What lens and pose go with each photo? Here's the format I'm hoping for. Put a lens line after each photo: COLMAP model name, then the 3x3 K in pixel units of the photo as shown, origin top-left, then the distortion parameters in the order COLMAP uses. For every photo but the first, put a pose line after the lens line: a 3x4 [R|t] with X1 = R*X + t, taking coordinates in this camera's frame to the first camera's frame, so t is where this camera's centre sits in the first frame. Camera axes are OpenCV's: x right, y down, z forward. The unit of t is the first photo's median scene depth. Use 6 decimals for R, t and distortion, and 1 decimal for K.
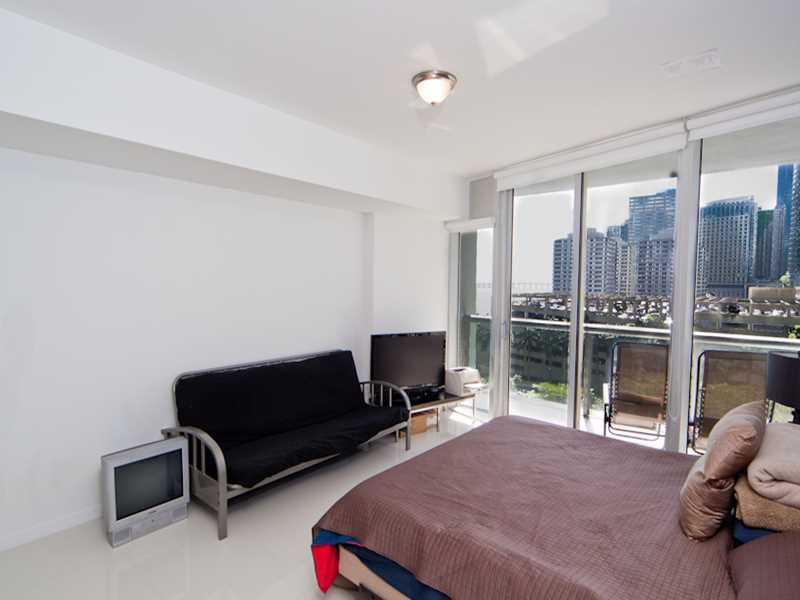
lens RADIAL K [[422.1, 0, 410.7], [0, 422.1, 305.2], [0, 0, 1]] dist [0.008004, 0.001668]
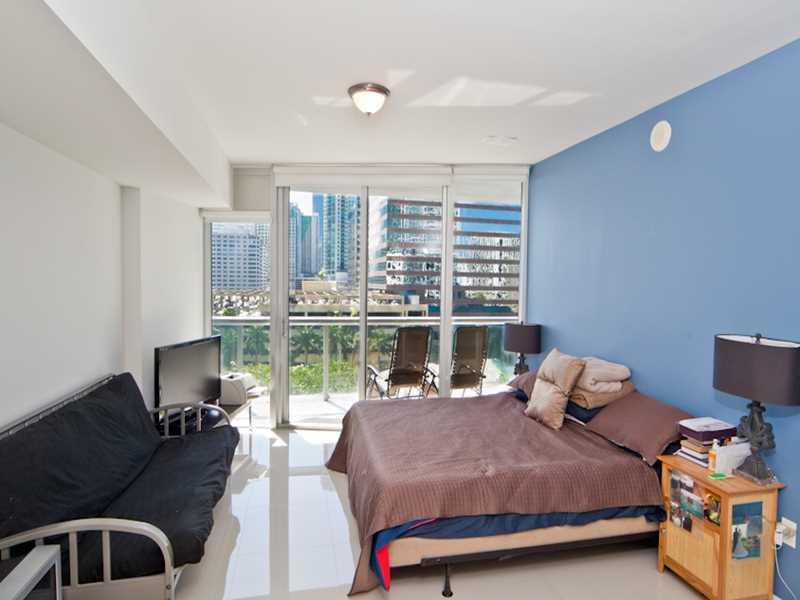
lens RADIAL K [[460.5, 0, 394.5], [0, 460.5, 304.8], [0, 0, 1]] dist [0.004976, -0.000118]
pose [[0.626432, -0.044068, 0.778229, -0.437008], [0.037556, 0.998947, 0.026336, -0.013744], [-0.778571, 0.012729, 0.627428, 0.120015]]
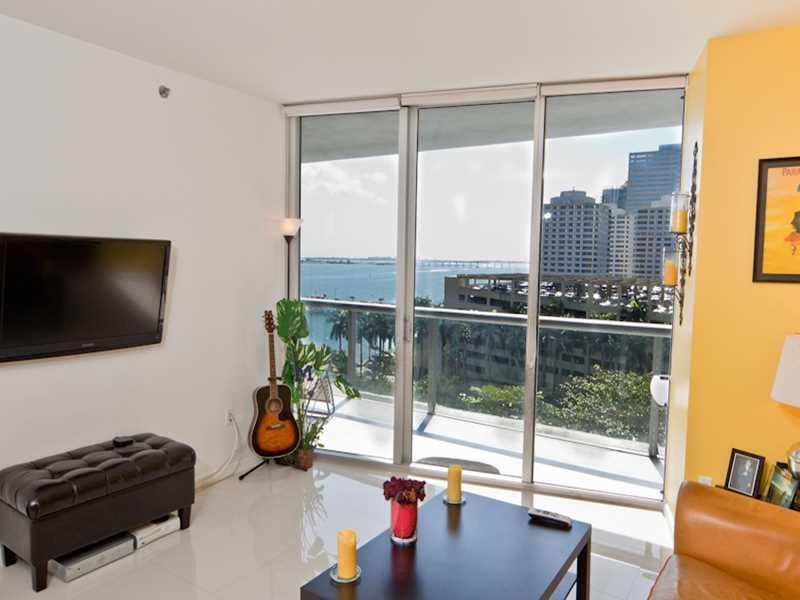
lens RADIAL K [[565.7, 0, 416.4], [0, 565.7, 299.9], [0, 0, 1]] dist [0.036261, 0.004435]
pose [[0.996149, 0.004601, 0.087552, 0.680335], [-0.006171, 0.999825, 0.017669, 0.029252], [-0.087455, -0.018141, 0.996003, -0.458737]]
